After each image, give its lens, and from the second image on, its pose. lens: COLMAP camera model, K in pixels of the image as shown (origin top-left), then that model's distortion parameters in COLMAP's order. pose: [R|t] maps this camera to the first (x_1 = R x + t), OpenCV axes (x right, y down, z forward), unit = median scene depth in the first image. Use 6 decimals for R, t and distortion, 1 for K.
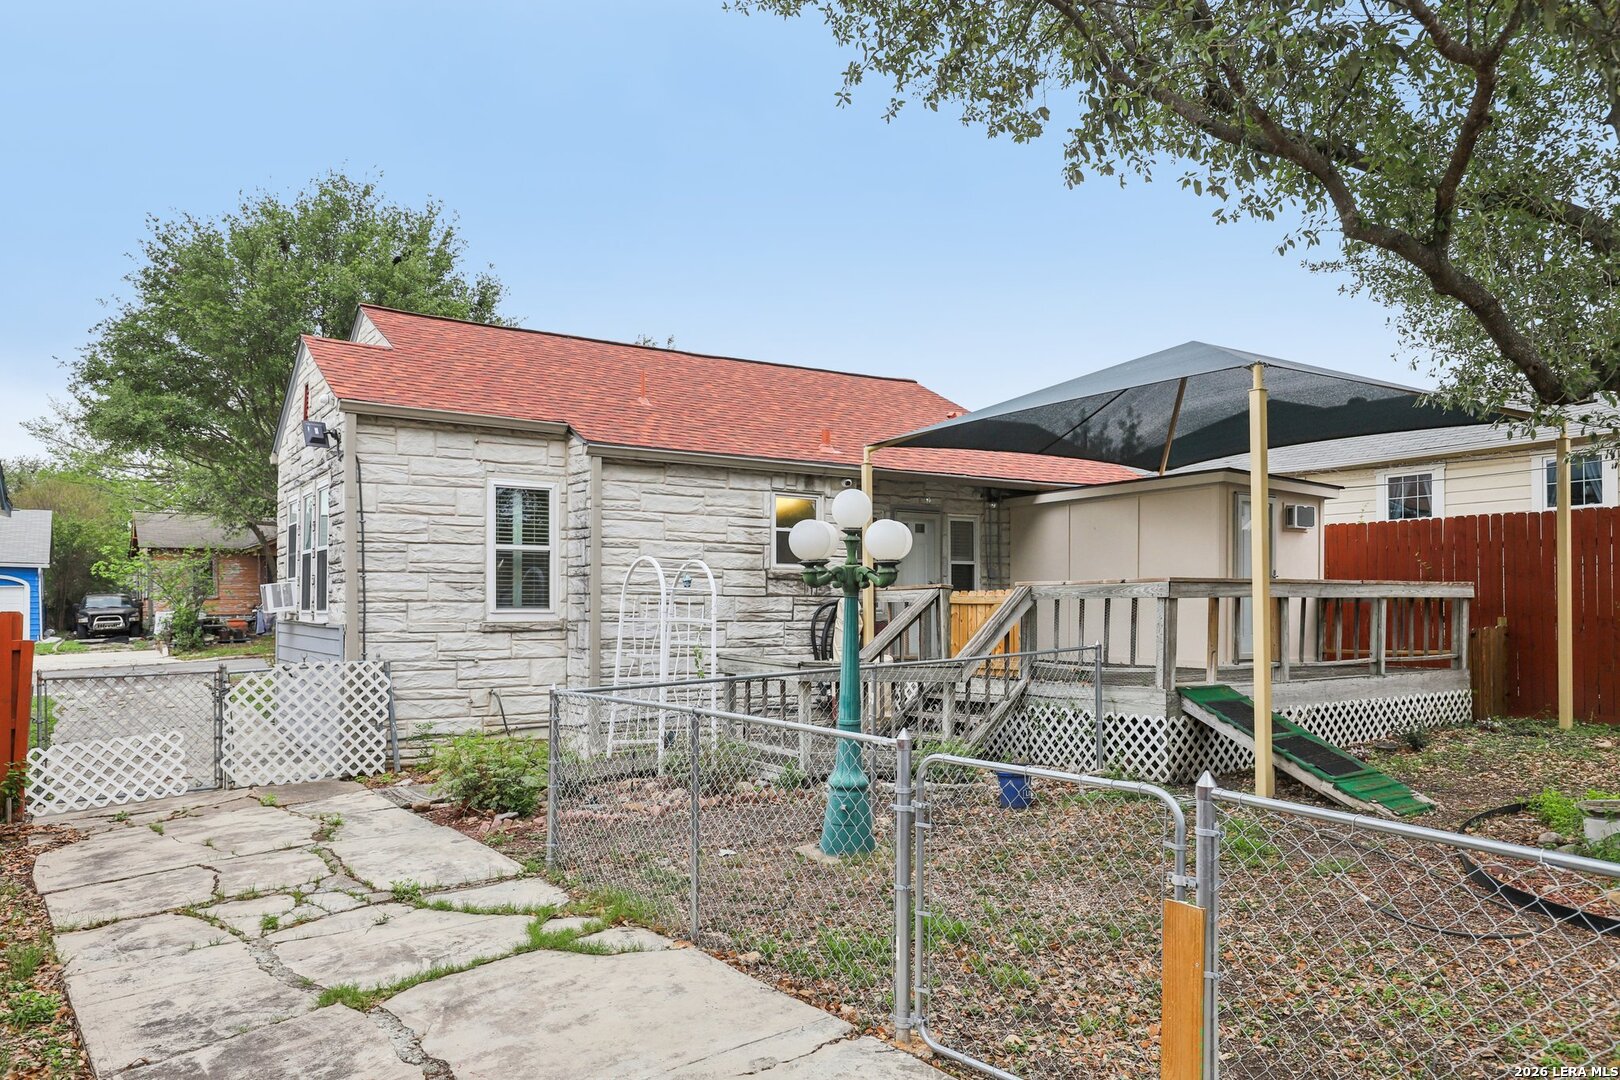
lens RADIAL K [[1086.6, 0, 829.3], [0, 1086.6, 580.7], [0, 0, 1]] dist [-0.049774, 0.006289]
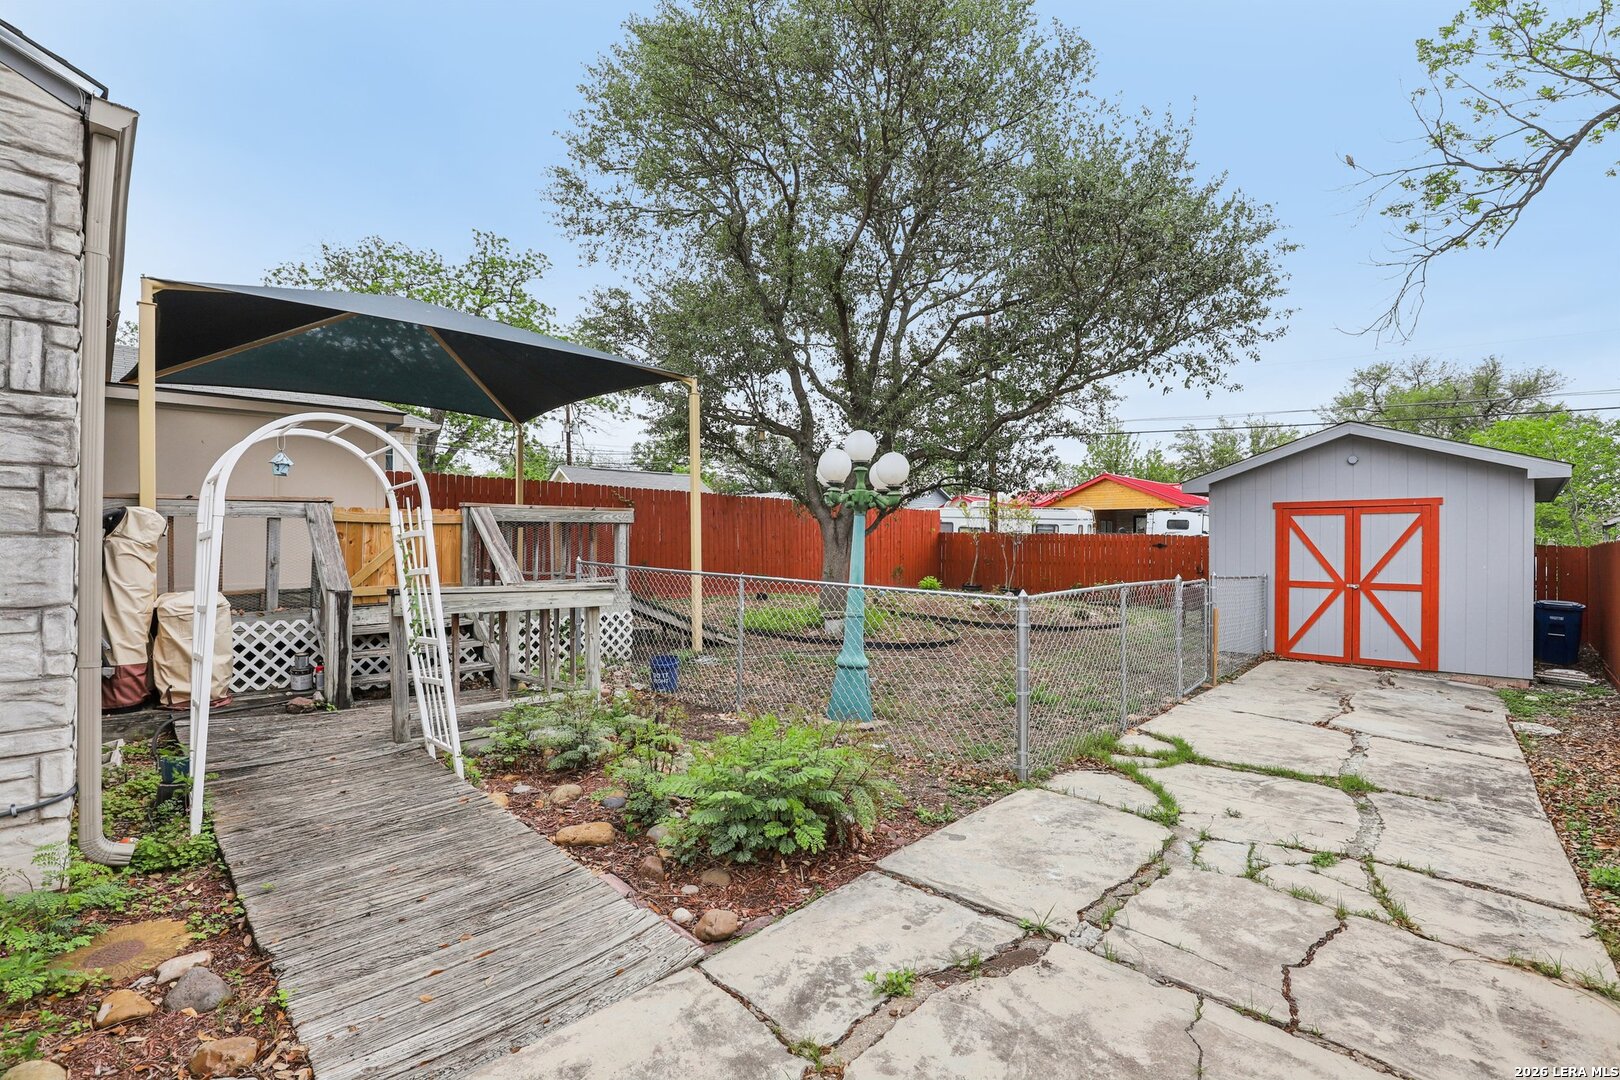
lens RADIAL K [[744.7, 0, 823.0], [0, 744.7, 540.1], [0, 0, 1]] dist [-0.026494, 0.004312]
pose [[-0.178140, 0.005795, 0.983988, -0.506691], [-0.027978, 0.999549, -0.010951, 0.032754], [-0.983607, -0.029480, -0.177898, 0.733437]]
